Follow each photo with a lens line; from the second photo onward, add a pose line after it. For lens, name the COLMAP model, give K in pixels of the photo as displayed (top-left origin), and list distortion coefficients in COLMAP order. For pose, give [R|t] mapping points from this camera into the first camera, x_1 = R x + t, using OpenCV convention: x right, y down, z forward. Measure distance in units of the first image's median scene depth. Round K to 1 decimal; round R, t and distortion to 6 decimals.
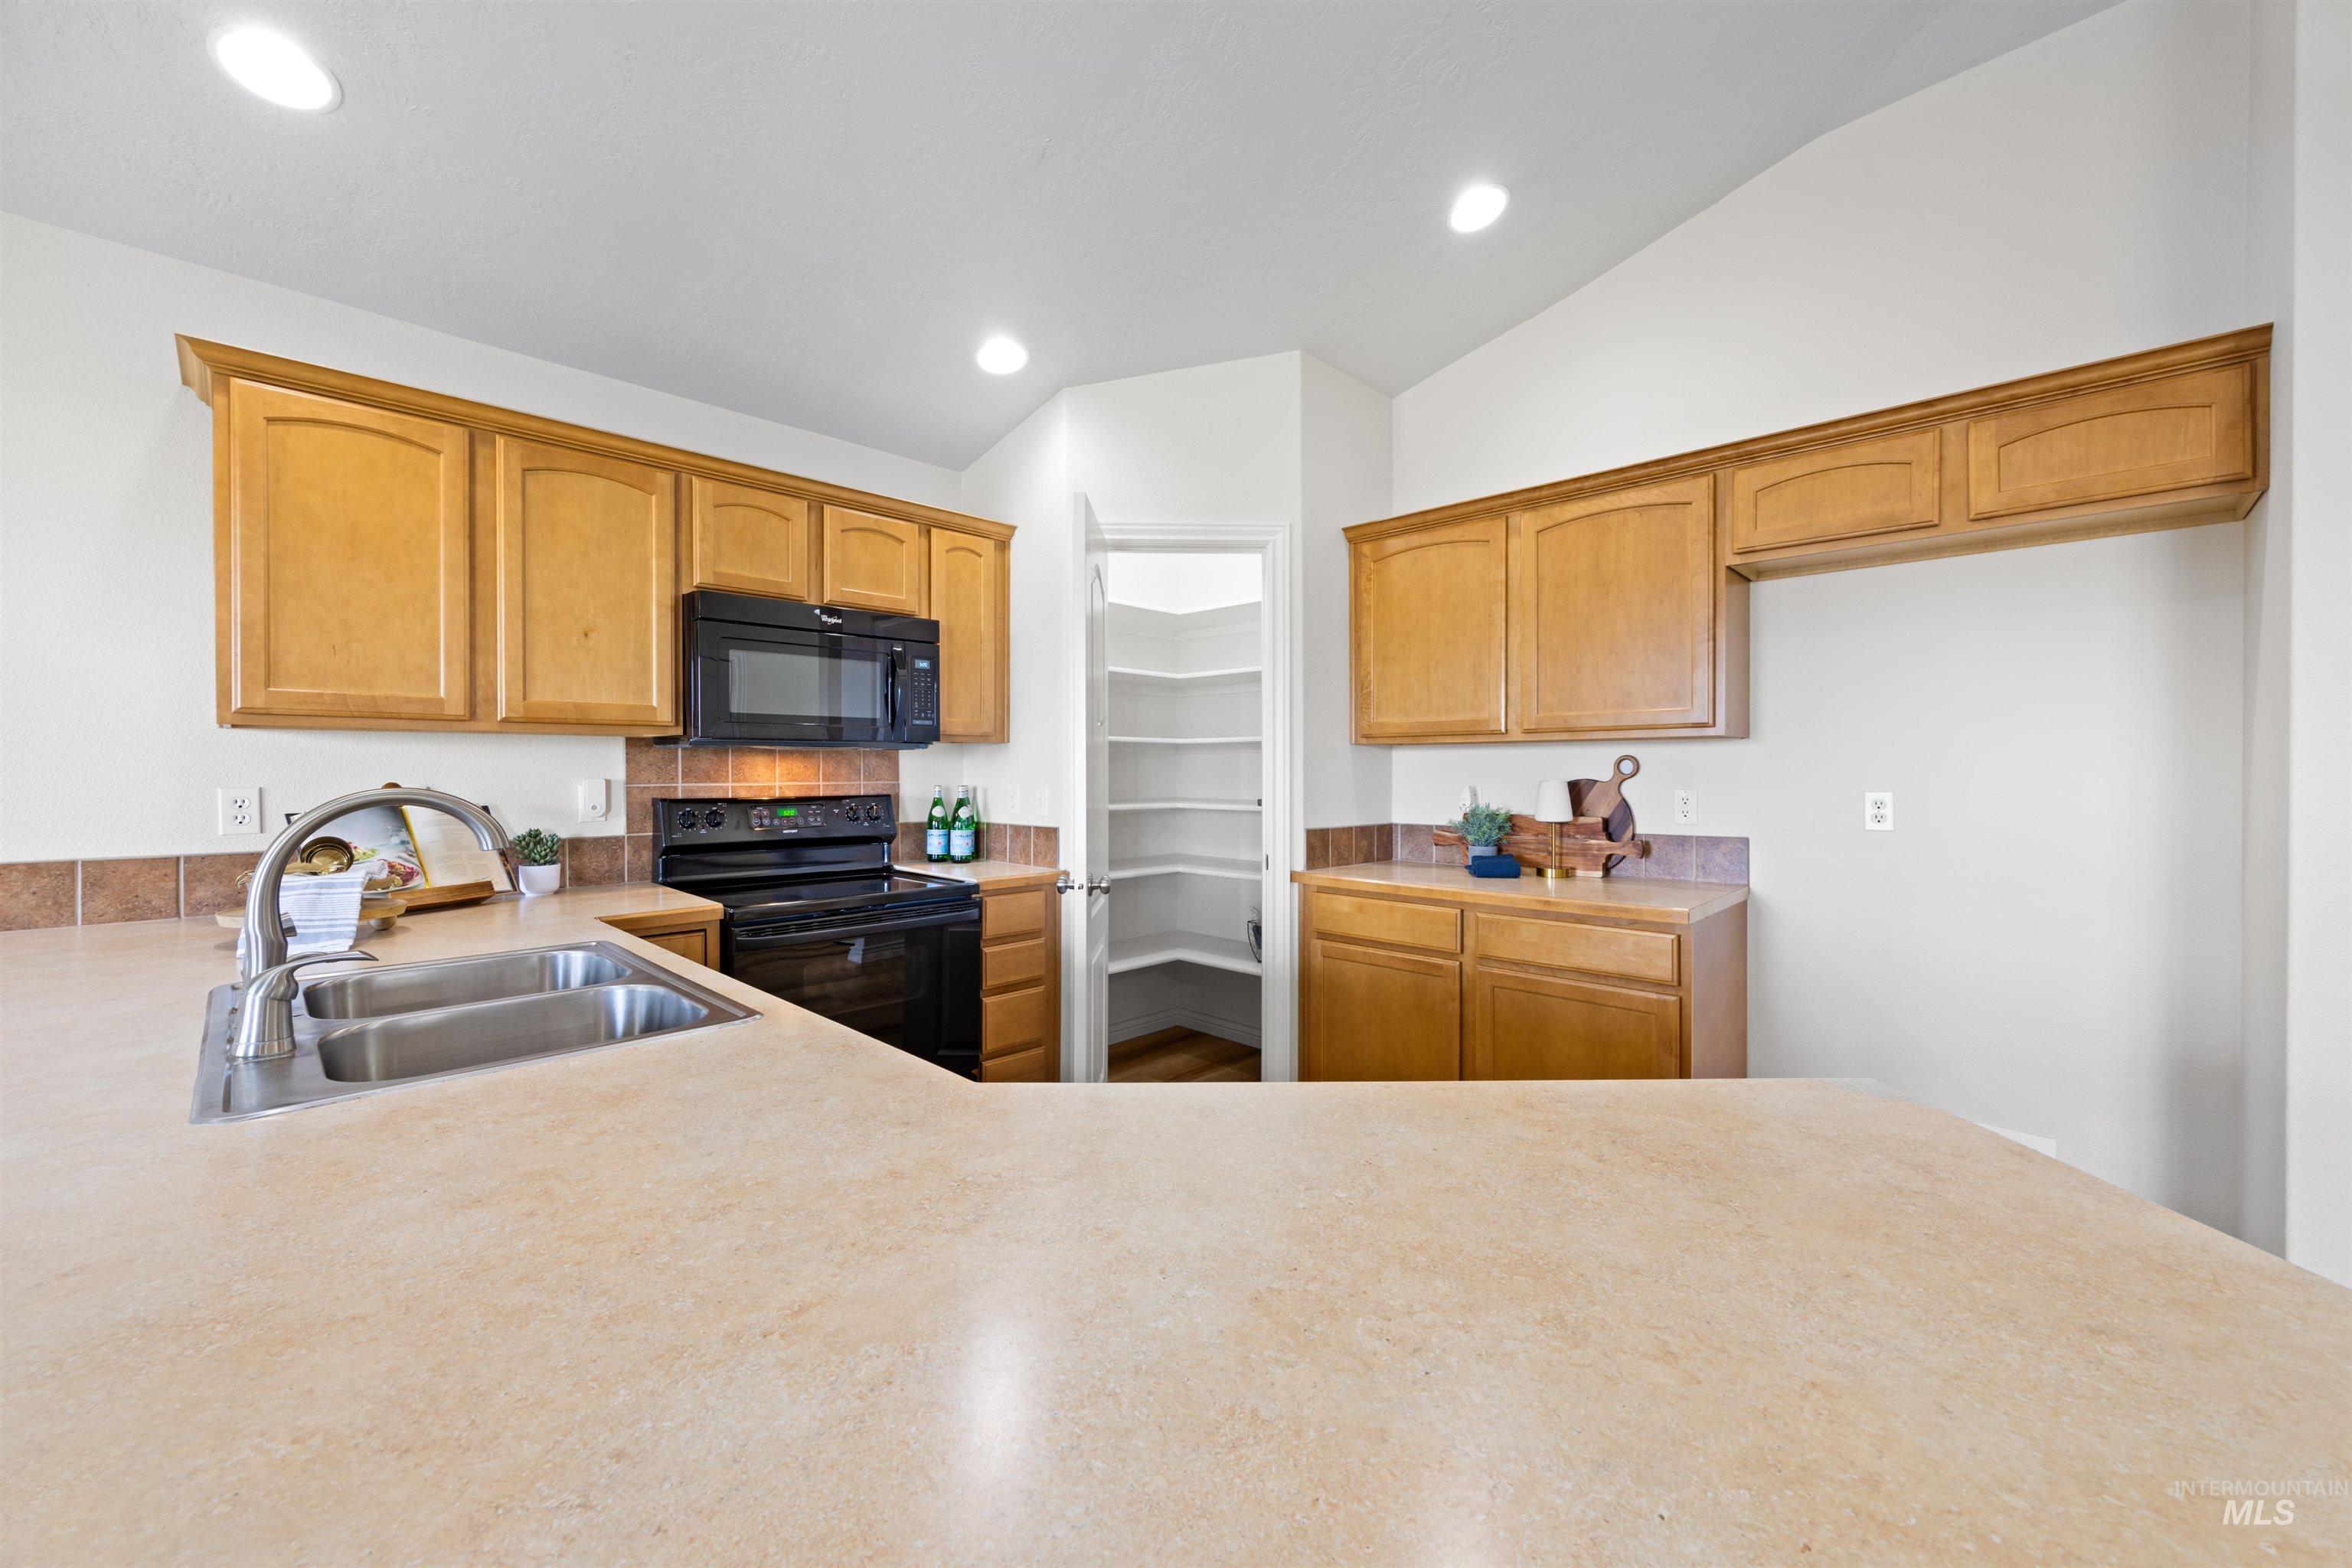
lens RADIAL K [[893.6, 0, 1169.4], [0, 893.6, 771.7], [0, 0, 1]] dist [0.002807, -0.000659]
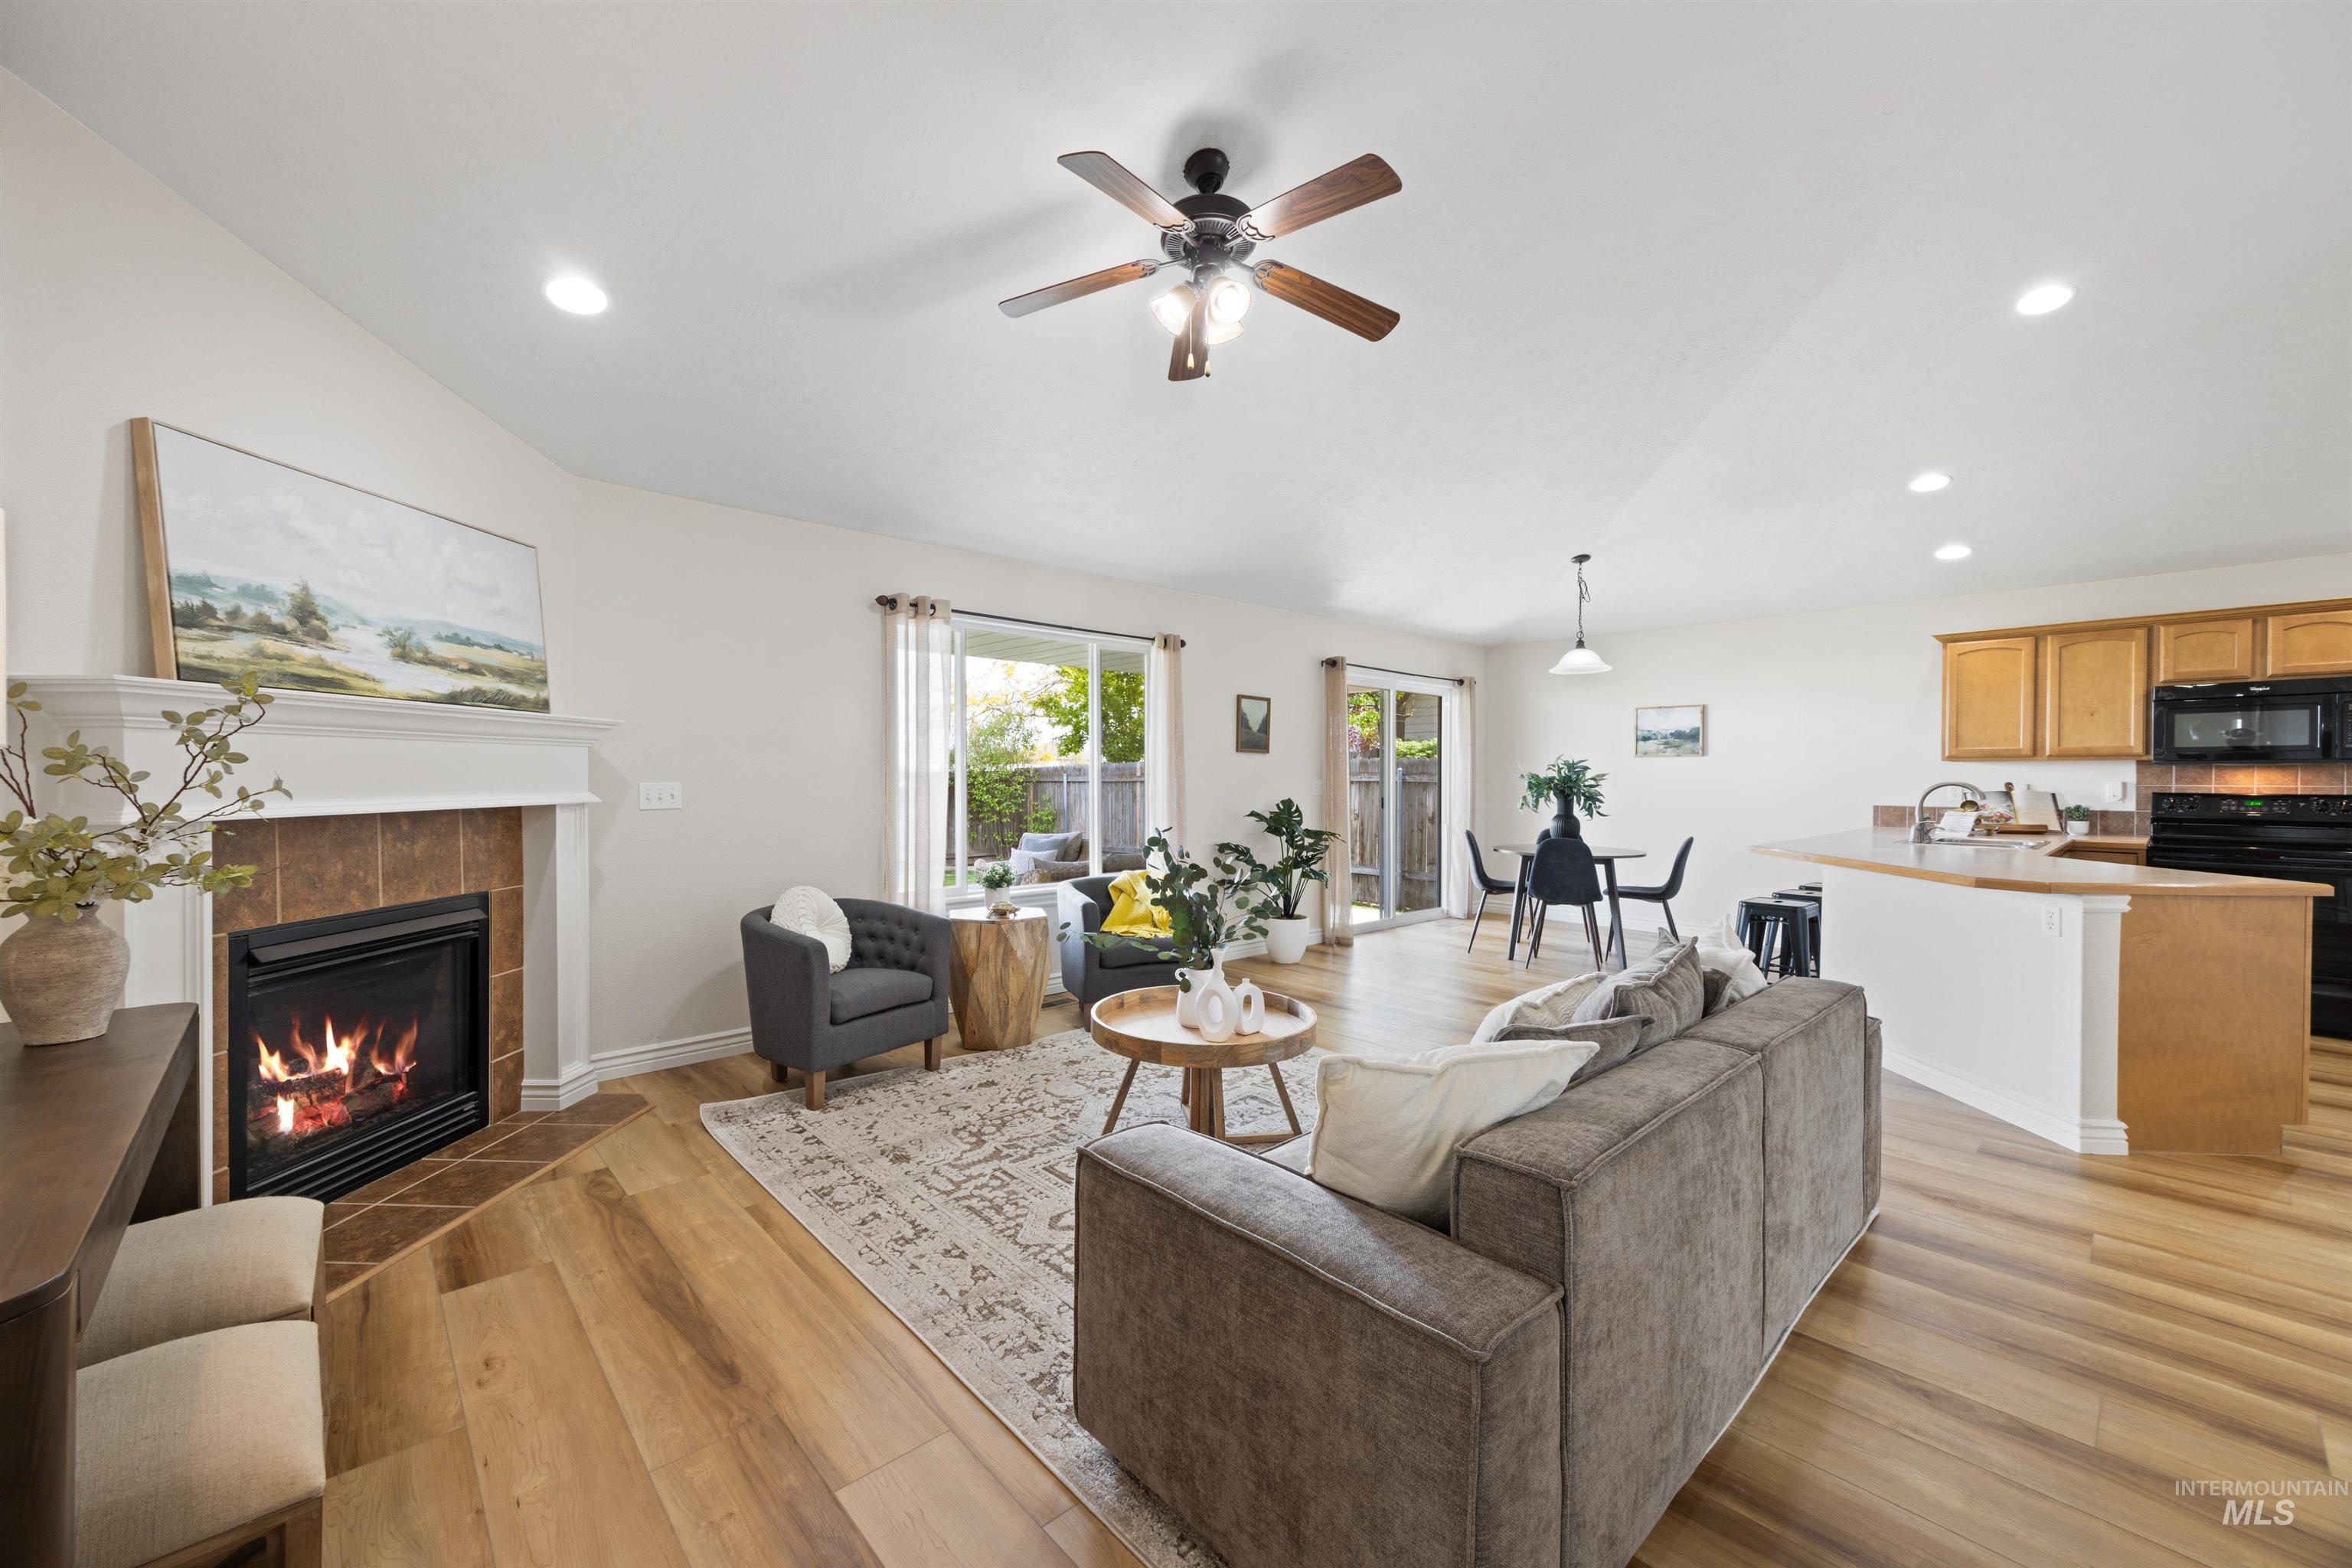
lens RADIAL K [[893.6, 0, 1187.6], [0, 893.6, 782.5], [0, 0, 1]] dist [0.002807, -0.000659]
pose [[-0.044412, 0.007113, -0.998988, 1.357974], [-0.004357, 0.999964, 0.007313, 0.004448], [0.999004, 0.004677, -0.044380, -0.921529]]
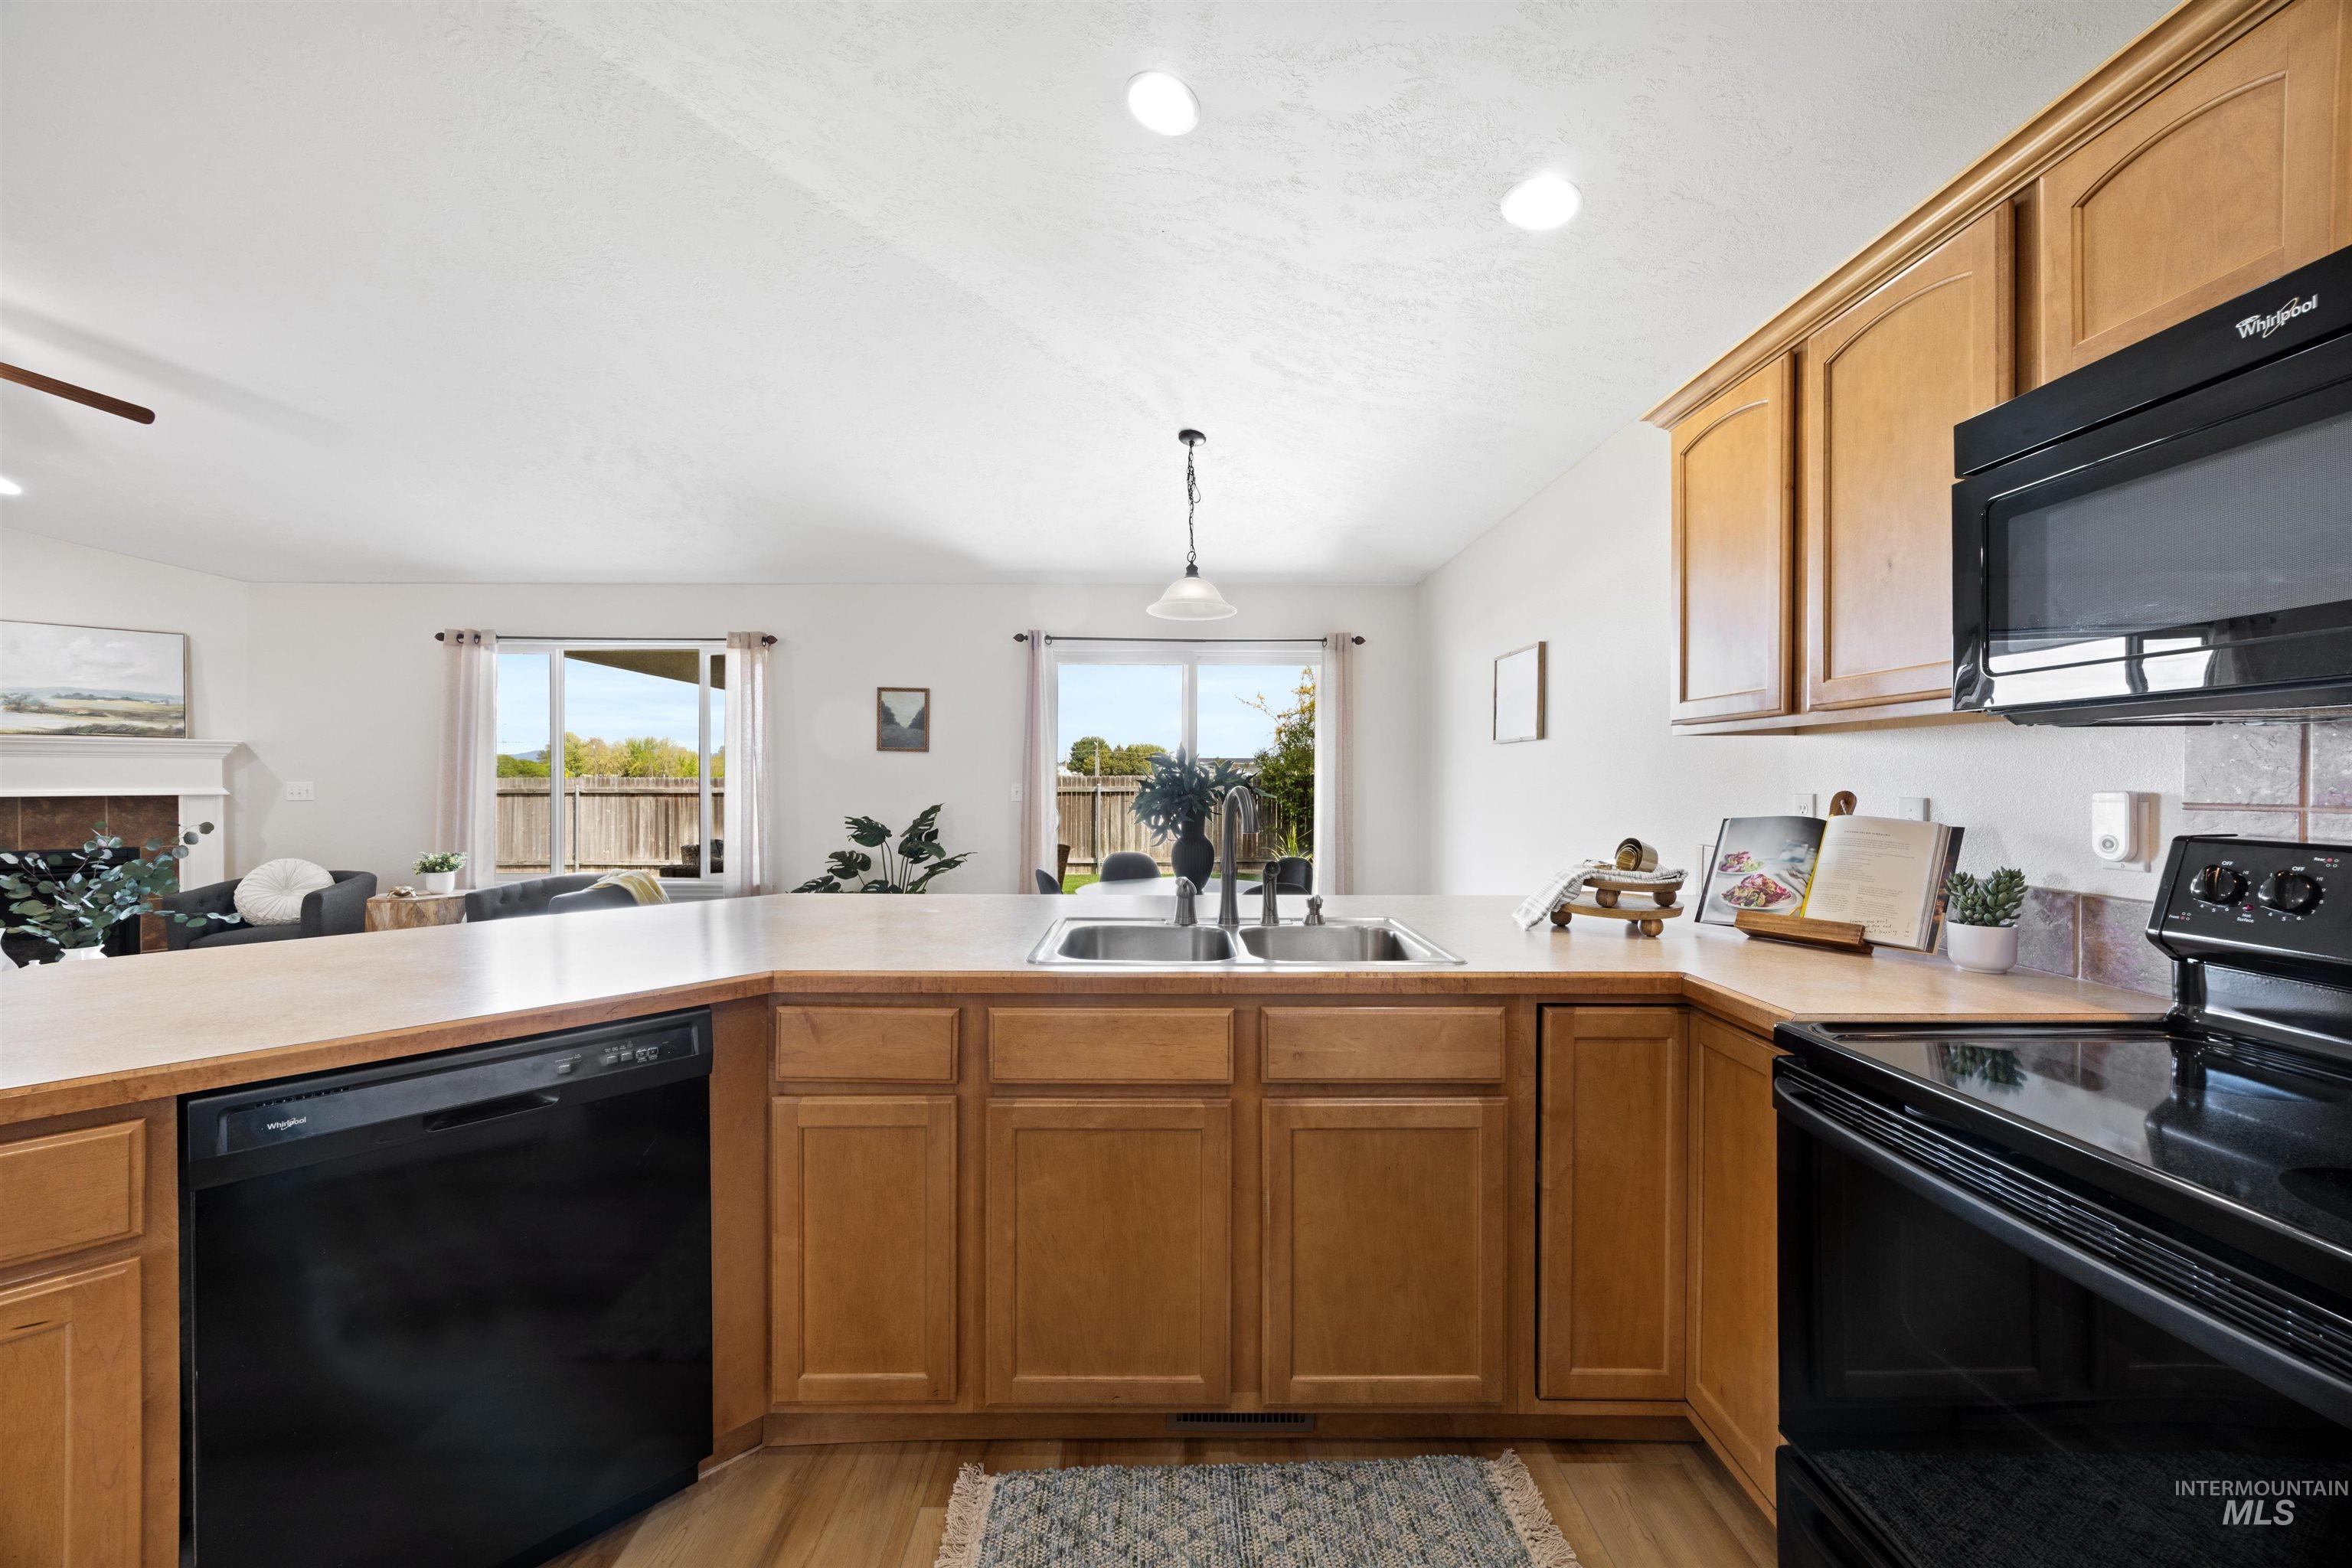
lens RADIAL K [[893.6, 0, 1176.2], [0, 893.6, 786.2], [0, 0, 1]] dist [0.002807, -0.000659]
pose [[-0.699469, 0.003834, -0.714653, 0.137989], [-0.003681, 0.999953, 0.008967, 0.001910], [0.714653, 0.008903, -0.699422, 0.906552]]
